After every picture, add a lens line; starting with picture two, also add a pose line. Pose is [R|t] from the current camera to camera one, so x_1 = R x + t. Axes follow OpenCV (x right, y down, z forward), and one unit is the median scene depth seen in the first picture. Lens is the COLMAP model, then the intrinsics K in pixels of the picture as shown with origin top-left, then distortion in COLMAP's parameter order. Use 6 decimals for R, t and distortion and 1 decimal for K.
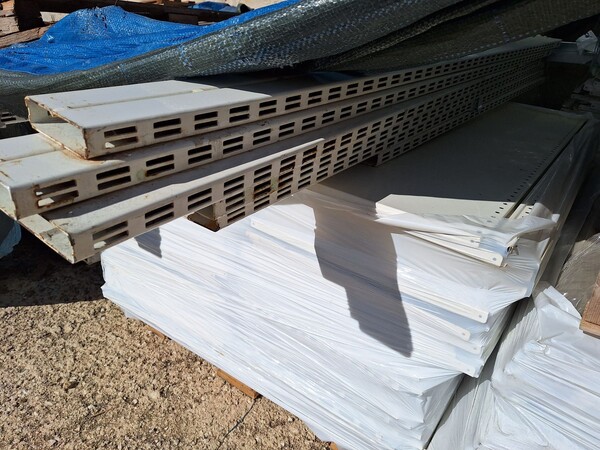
lens RADIAL K [[417.0, 0, 302.0], [0, 417.0, 231.7], [0, 0, 1]] dist [0.002594, -0.002778]
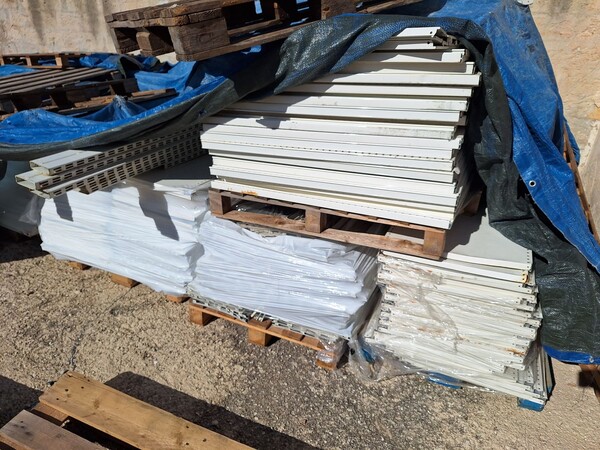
lens RADIAL K [[414.6, 0, 304.9], [0, 414.6, 222.6], [0, 0, 1]] dist [0.038069, -0.053218]
pose [[0.979687, -0.099054, 0.174363, 0.613583], [0.101269, 0.994852, -0.003828, 0.285920], [-0.173086, 0.021408, 0.984674, -1.787895]]
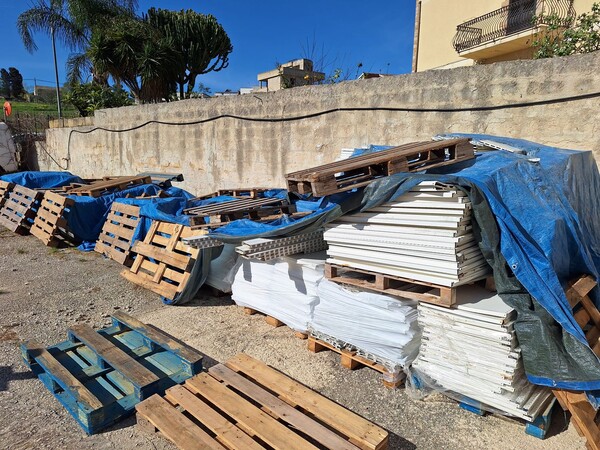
lens RADIAL K [[417.0, 0, 302.0], [0, 417.0, 231.7], [0, 0, 1]] dist [0.002594, -0.002778]
pose [[0.987382, -0.017745, -0.157359, 0.957452], [-0.027969, 0.958538, -0.283588, 0.952051], [0.155867, 0.284411, 0.945947, -3.540293]]
